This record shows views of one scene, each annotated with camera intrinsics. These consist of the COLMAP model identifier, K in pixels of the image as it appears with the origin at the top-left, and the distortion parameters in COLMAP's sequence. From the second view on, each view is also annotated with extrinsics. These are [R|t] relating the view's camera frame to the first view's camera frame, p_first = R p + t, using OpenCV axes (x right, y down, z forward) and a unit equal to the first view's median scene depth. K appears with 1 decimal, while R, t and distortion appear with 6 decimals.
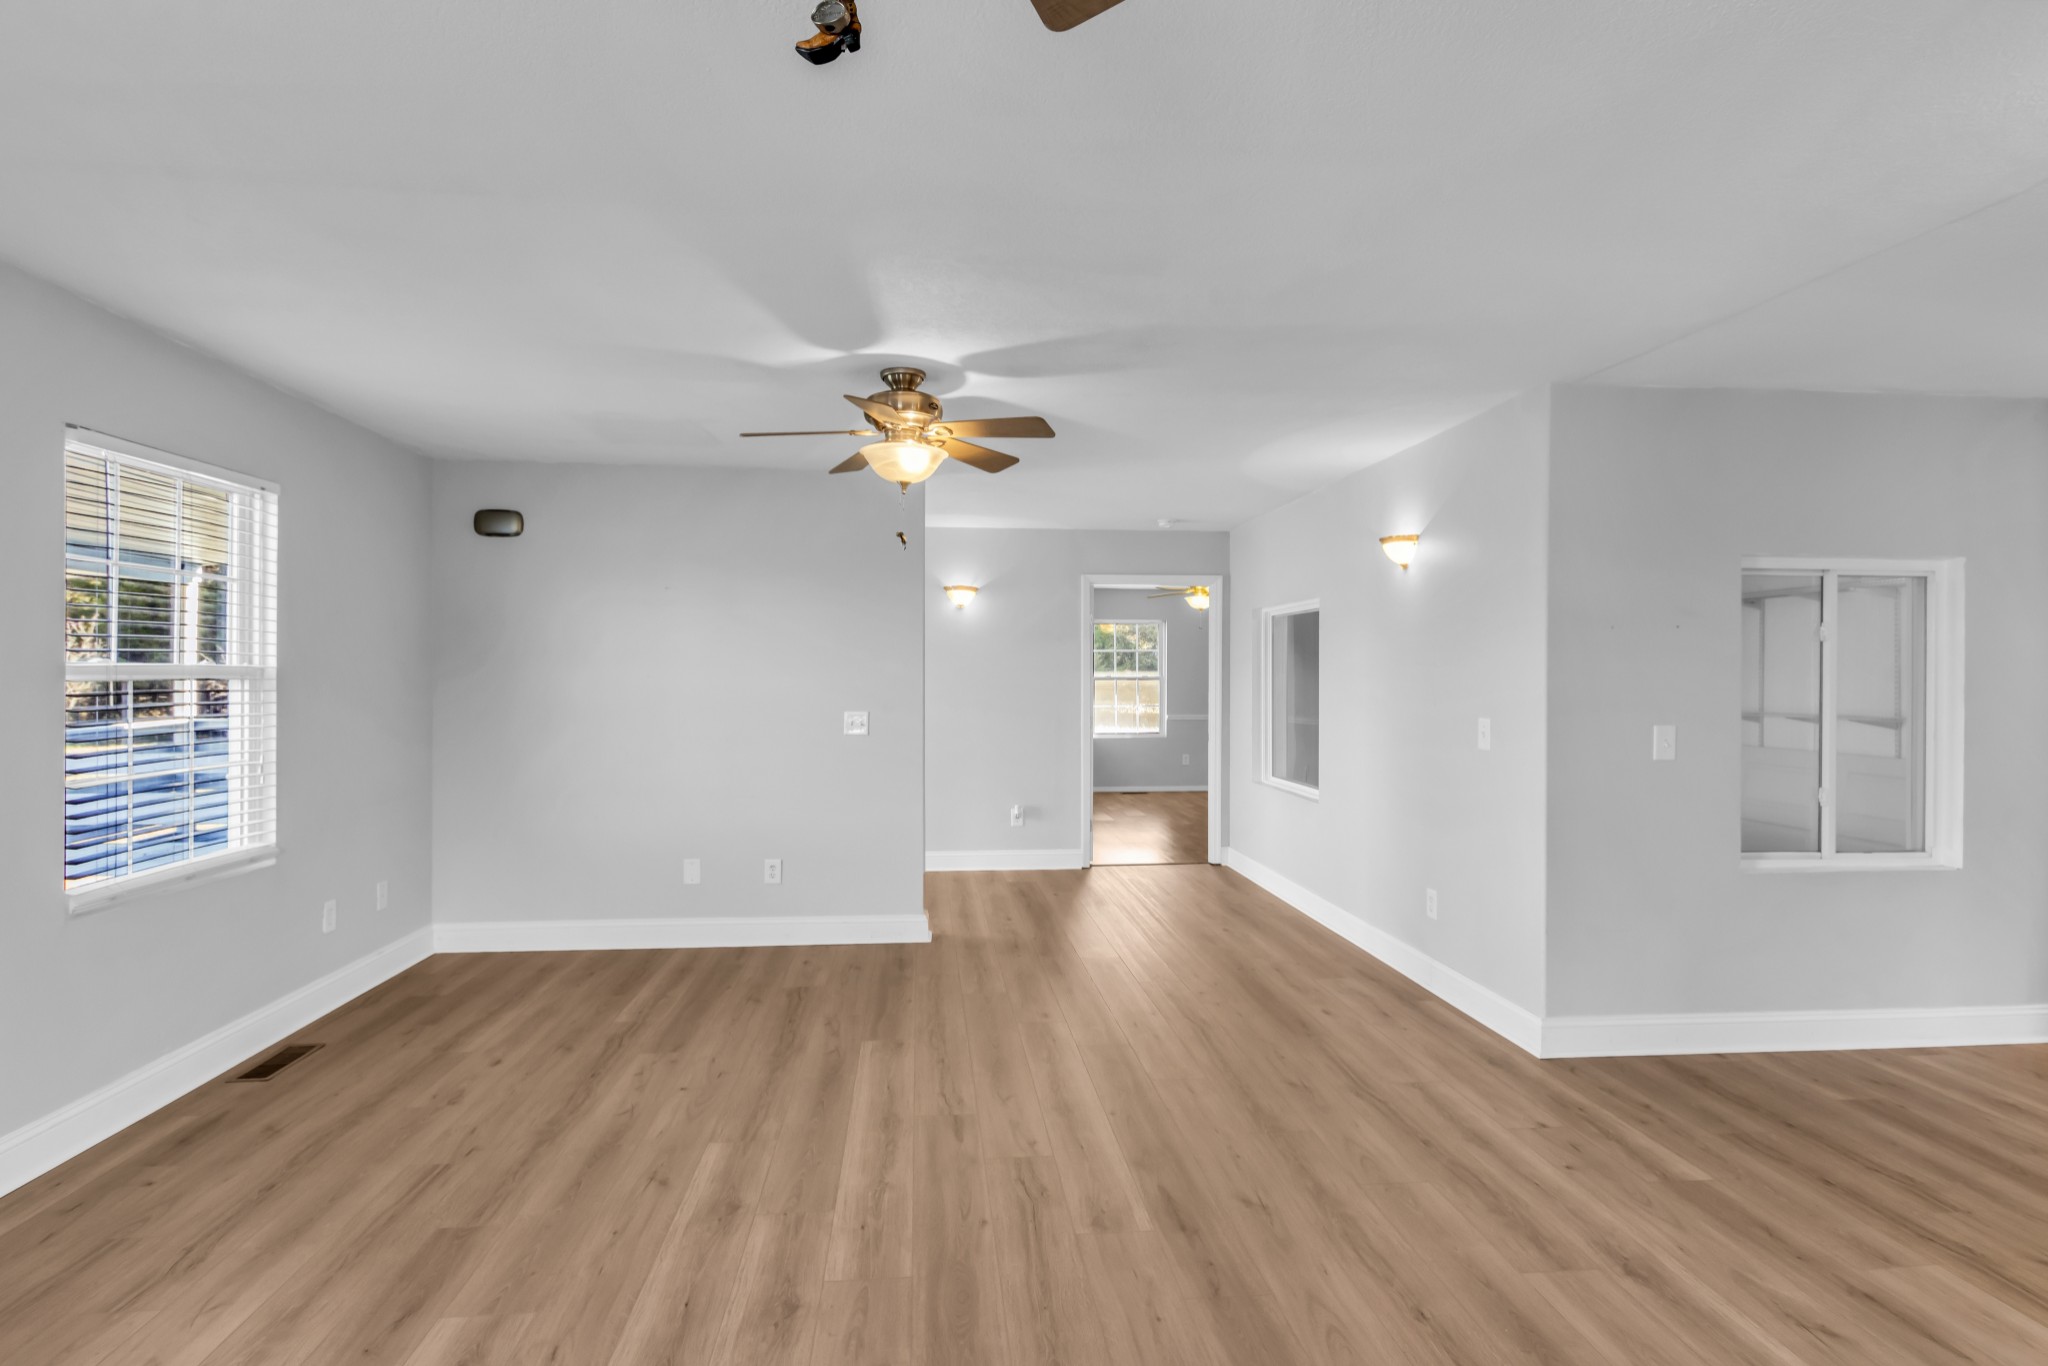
lens RADIAL K [[1008.5, 0, 1024.0], [0, 1008.5, 683.0], [0, 0, 1]] dist [0.001380, -0.002221]
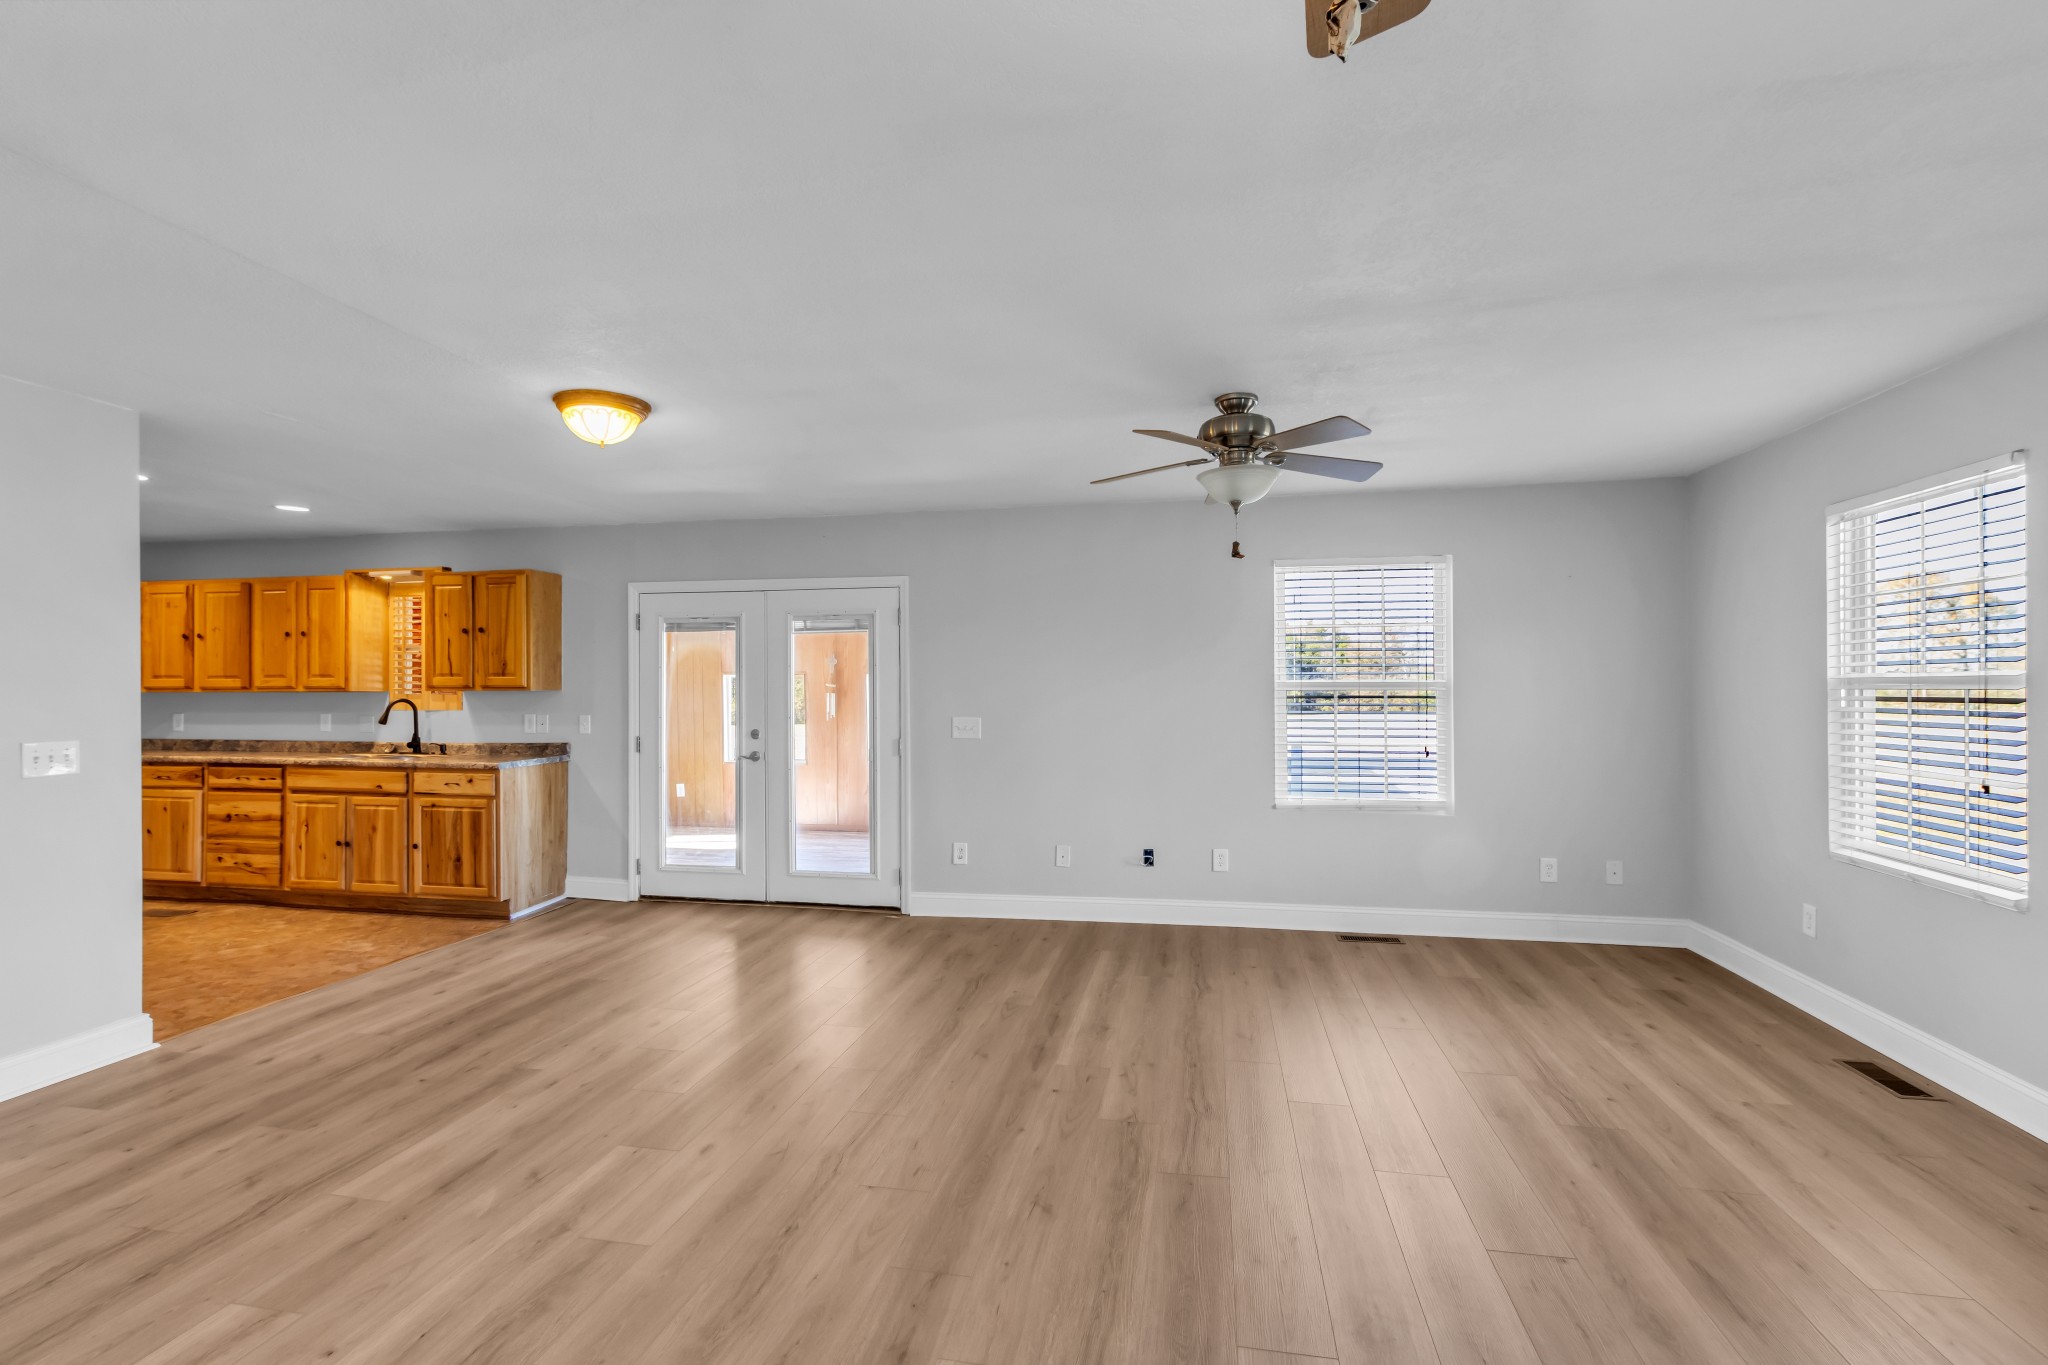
lens RADIAL K [[943.6, 0, 1024.0], [0, 943.6, 682.5], [0, 0, 1]] dist [0.001957, -0.000259]
pose [[-0.956459, 0.001947, 0.291861, -0.168974], [0.002803, 0.999993, 0.002515, -0.008094], [-0.291854, 0.003223, -0.956457, 1.785192]]
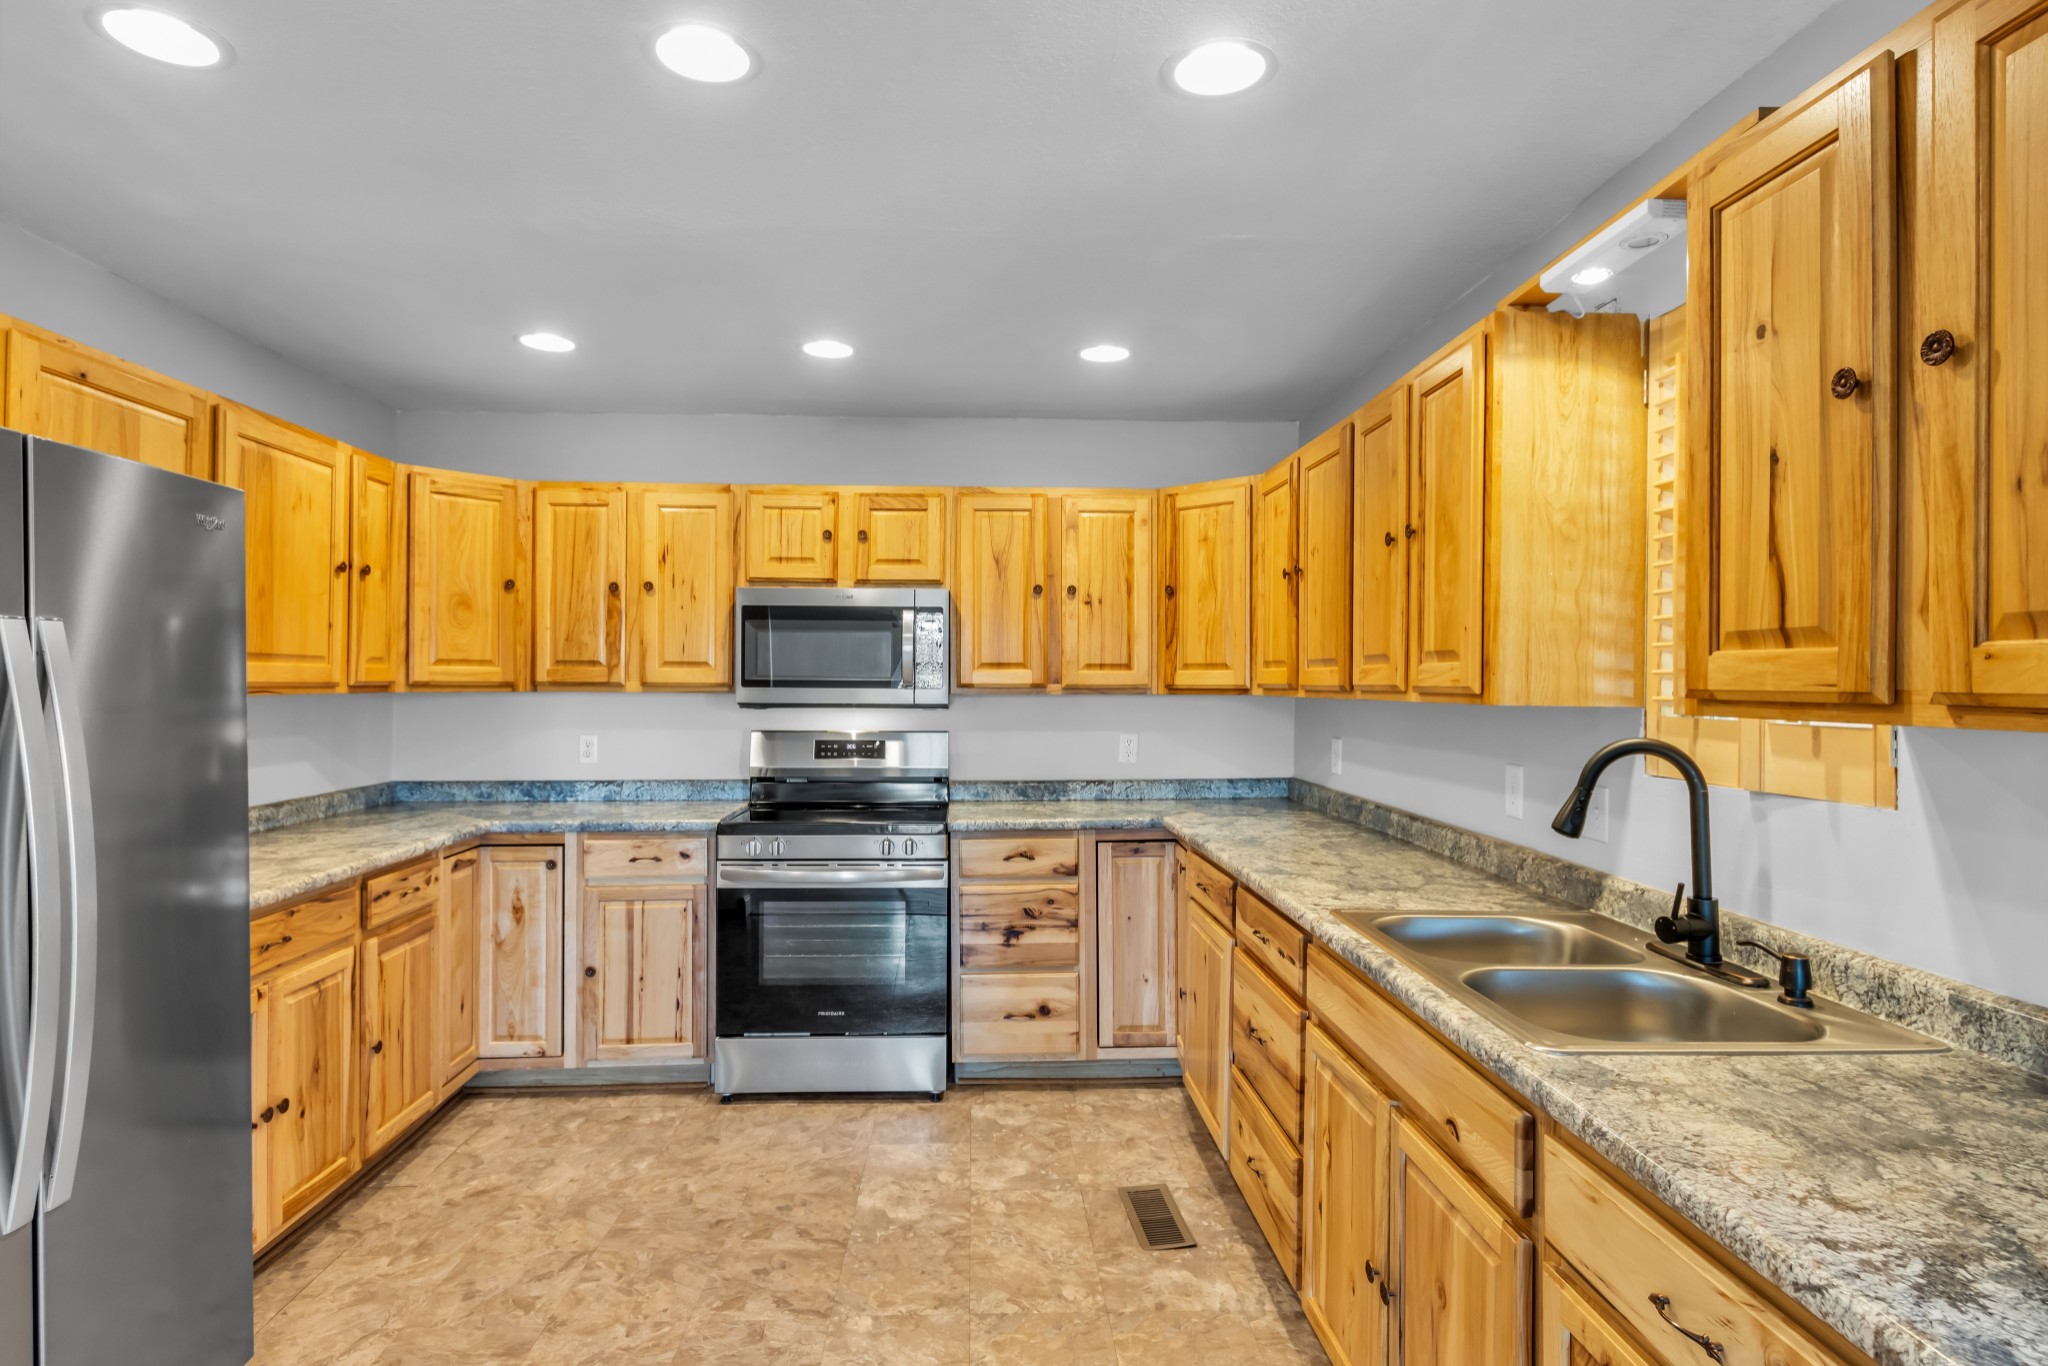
lens RADIAL K [[1101.0, 0, 1024.0], [0, 1101.0, 683.0], [0, 0, 1]] dist [0.001765, -0.000231]
pose [[0.058094, -0.005604, 0.998295, 1.421450], [0.005595, 0.999970, 0.005288, -0.008053], [-0.998295, 0.005278, 0.058124, 0.199076]]
